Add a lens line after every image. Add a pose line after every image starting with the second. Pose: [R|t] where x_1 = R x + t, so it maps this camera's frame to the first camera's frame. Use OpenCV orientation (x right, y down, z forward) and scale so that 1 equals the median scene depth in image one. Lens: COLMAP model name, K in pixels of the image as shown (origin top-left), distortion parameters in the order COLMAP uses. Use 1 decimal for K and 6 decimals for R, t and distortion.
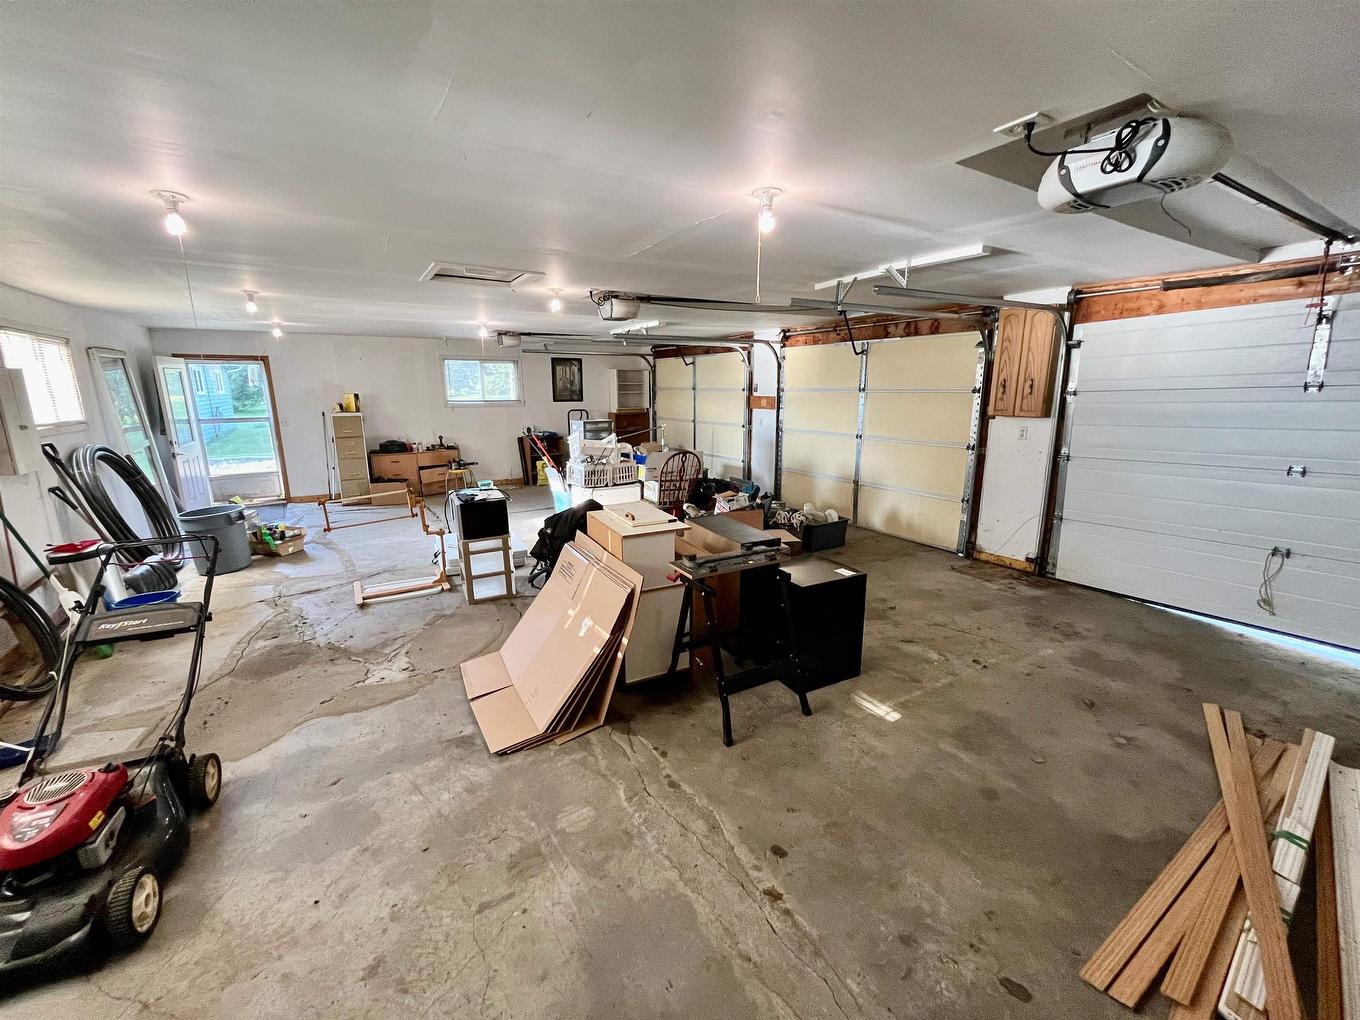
lens RADIAL K [[544.7, 0, 676.8], [0, 544.7, 503.3], [0, 0, 1]] dist [-0.000757, -0.000378]
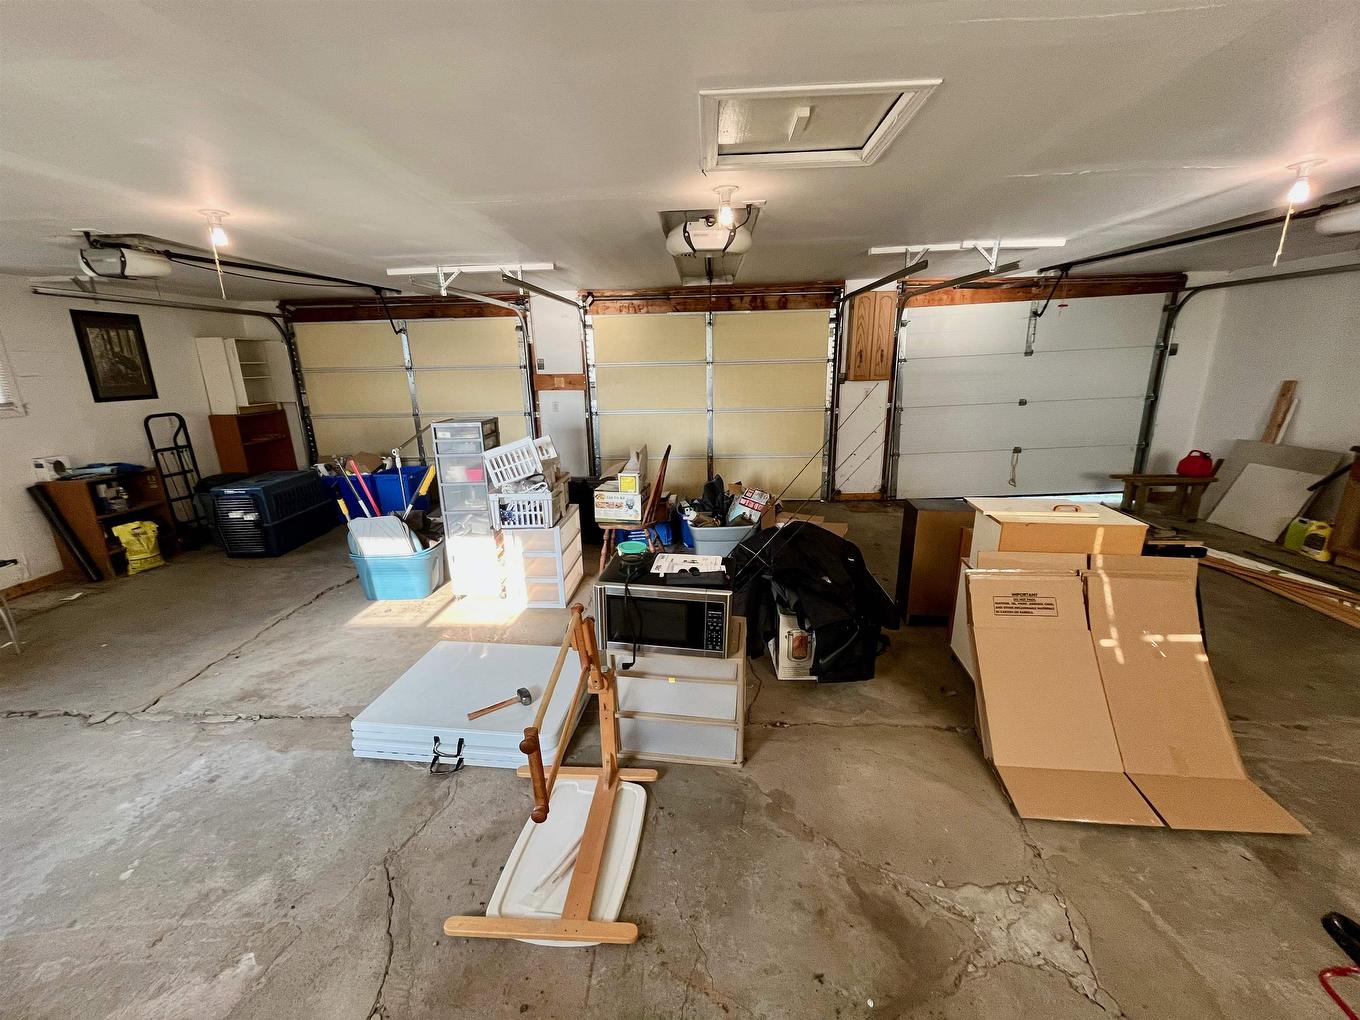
lens RADIAL K [[544.7, 0, 675.6], [0, 544.7, 509.1], [0, 0, 1]] dist [-0.000757, -0.000378]
pose [[0.576164, -0.225264, 0.785679, -0.564398], [0.189734, 0.971873, 0.139511, -0.107773], [-0.795007, 0.068689, 0.602699, 0.510378]]
